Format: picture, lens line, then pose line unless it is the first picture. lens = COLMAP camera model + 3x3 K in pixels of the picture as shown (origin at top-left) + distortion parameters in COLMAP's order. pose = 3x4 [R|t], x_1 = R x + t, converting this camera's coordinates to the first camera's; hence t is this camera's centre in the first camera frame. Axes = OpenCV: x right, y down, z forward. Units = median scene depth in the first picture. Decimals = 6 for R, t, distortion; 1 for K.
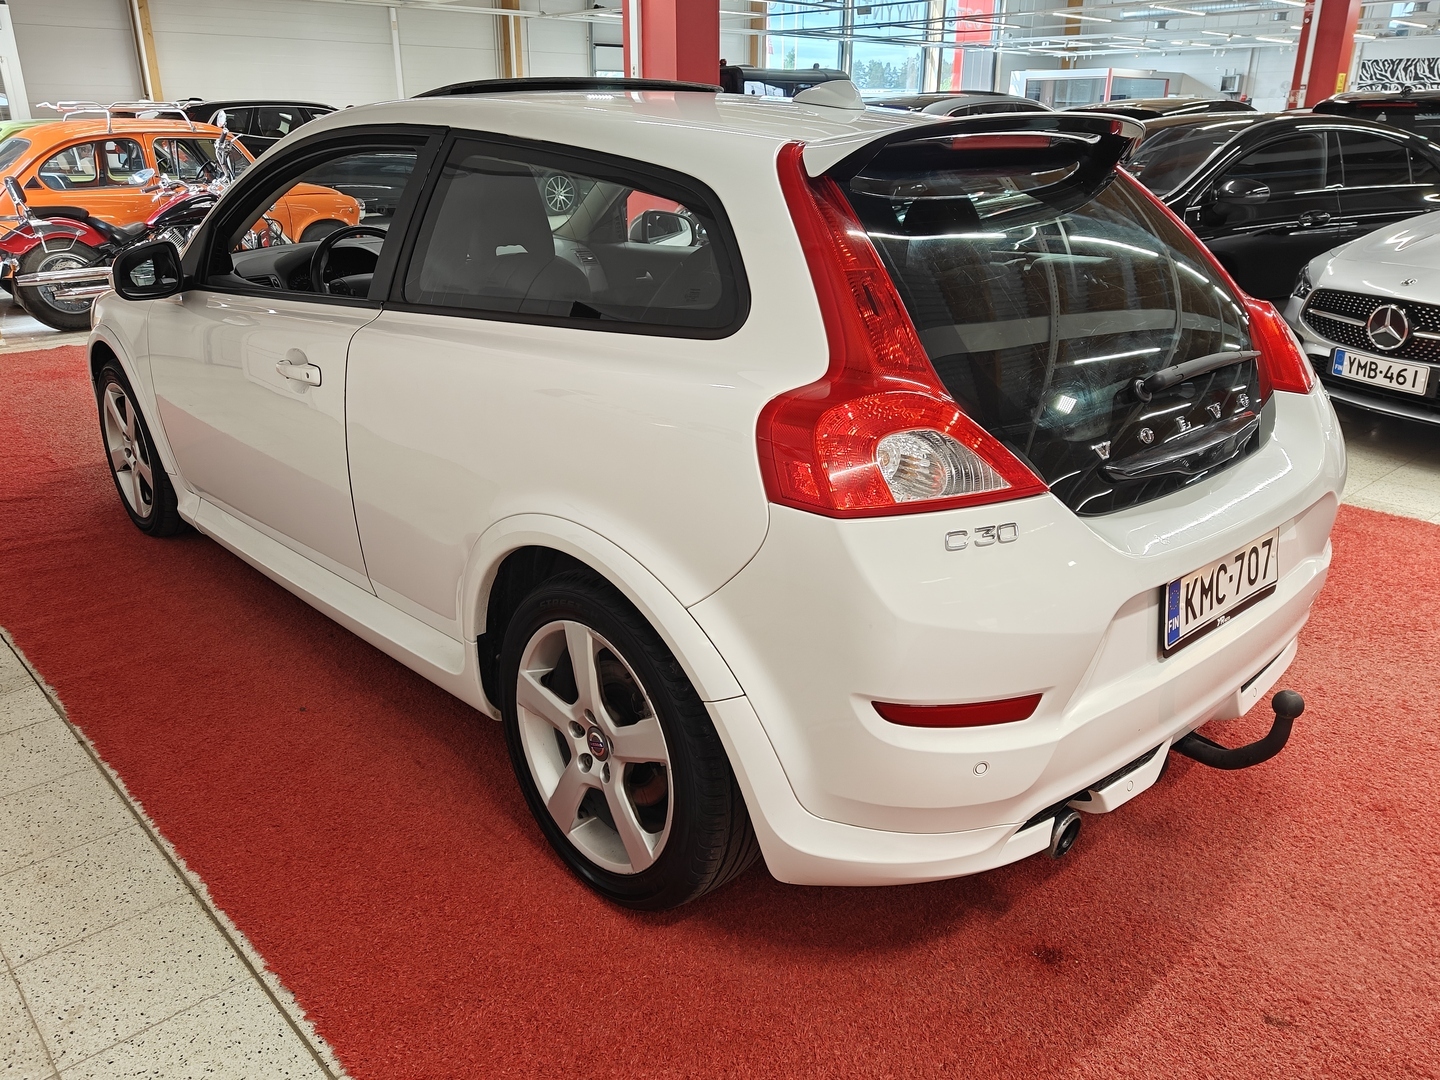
lens RADIAL K [[1087.6, 0, 720.0], [0, 1087.6, 540.0], [0, 0, 1]] dist [0.015620, -0.002836]
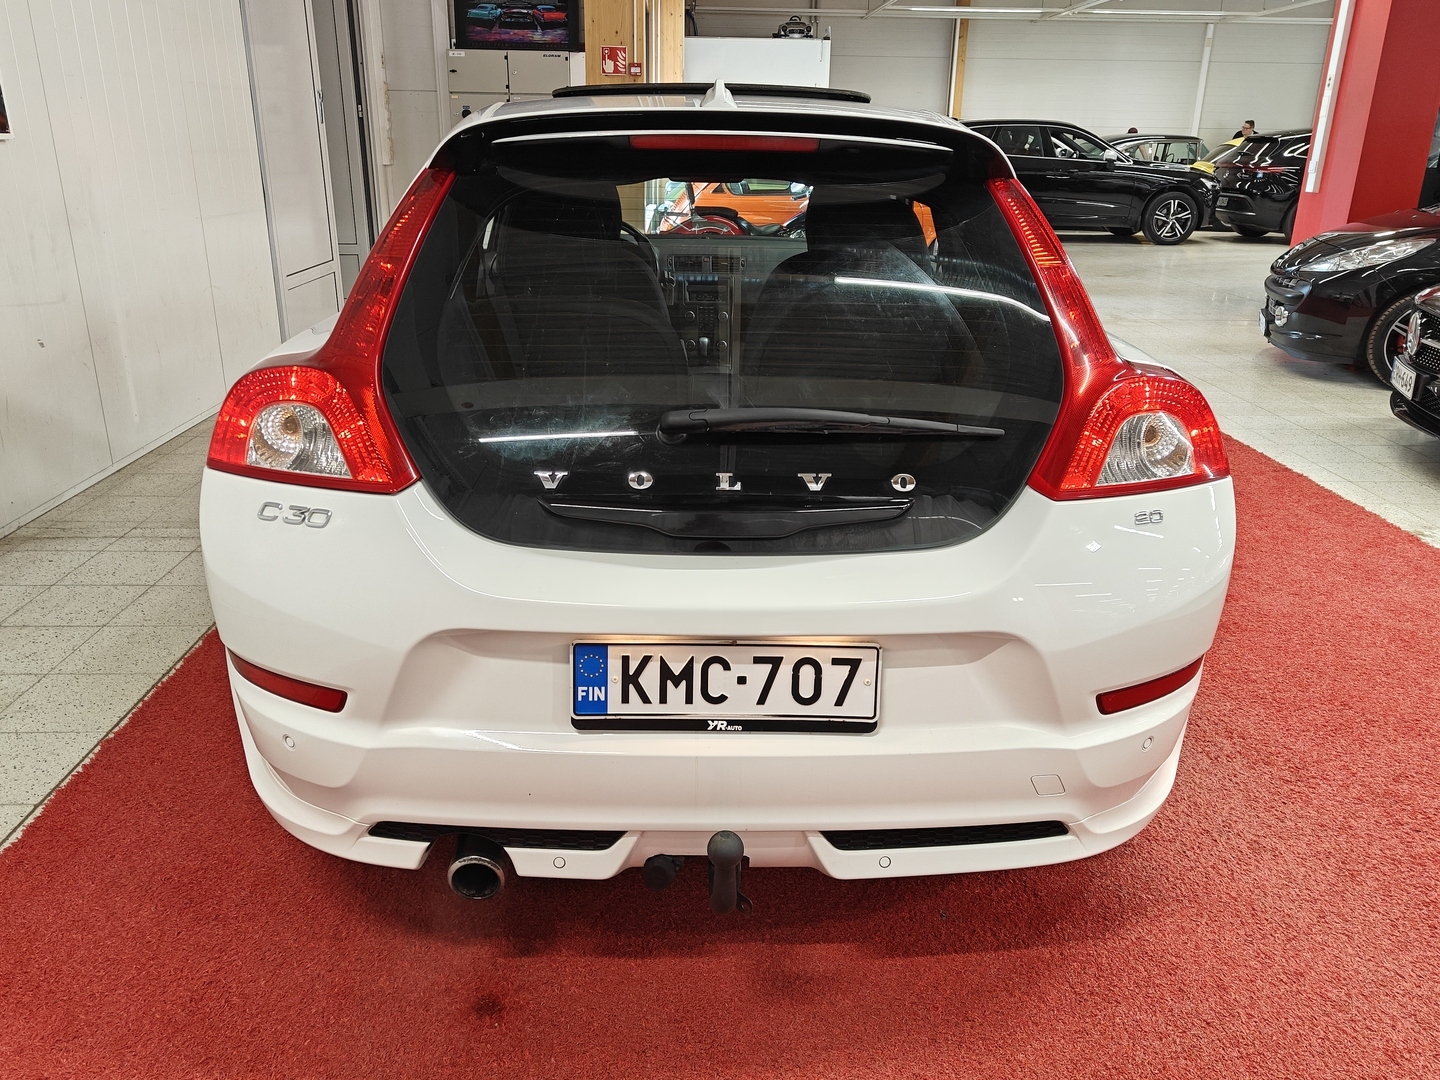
lens RADIAL K [[1087.6, 0, 720.0], [0, 1087.6, 540.0], [0, 0, 1]] dist [0.015620, -0.002836]
pose [[0.753867, 0.231500, -0.614892, 0.938447], [-0.242302, 0.967862, 0.067323, -0.116226], [0.610716, 0.098237, 0.785733, 0.356209]]
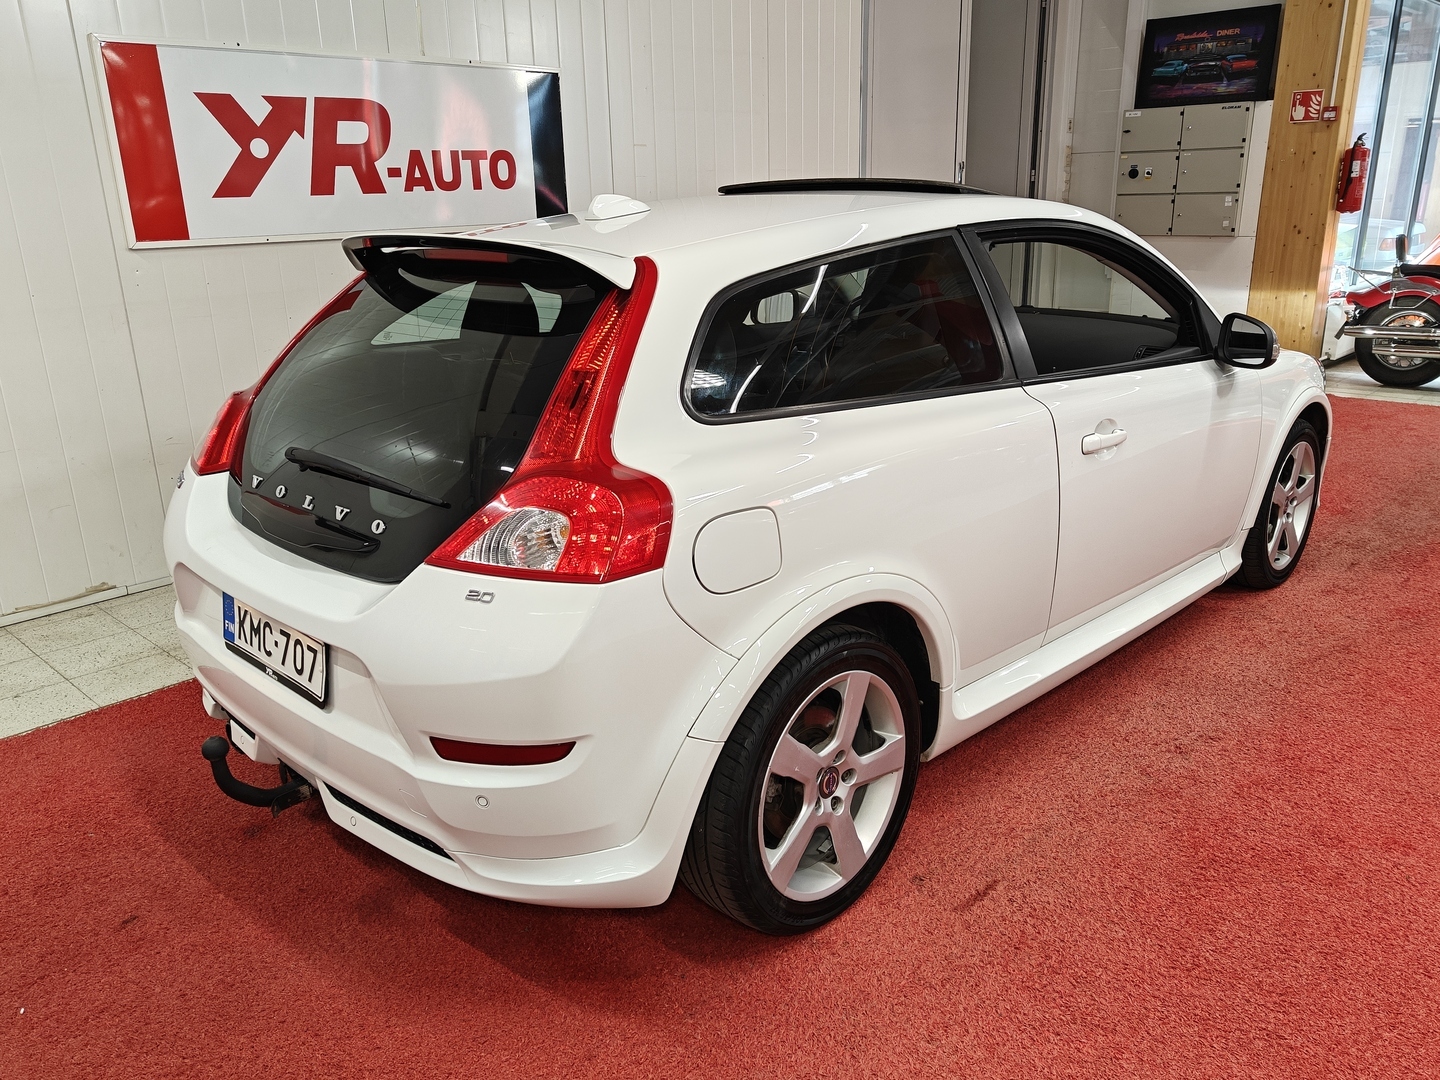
lens RADIAL K [[1087.6, 0, 720.0], [0, 1087.6, 540.0], [0, 0, 1]] dist [0.015620, -0.002836]
pose [[0.075671, 0.298270, -0.951477, 1.552502], [-0.332613, 0.907112, 0.257909, -0.505364], [0.940023, 0.296957, 0.167850, 1.225554]]
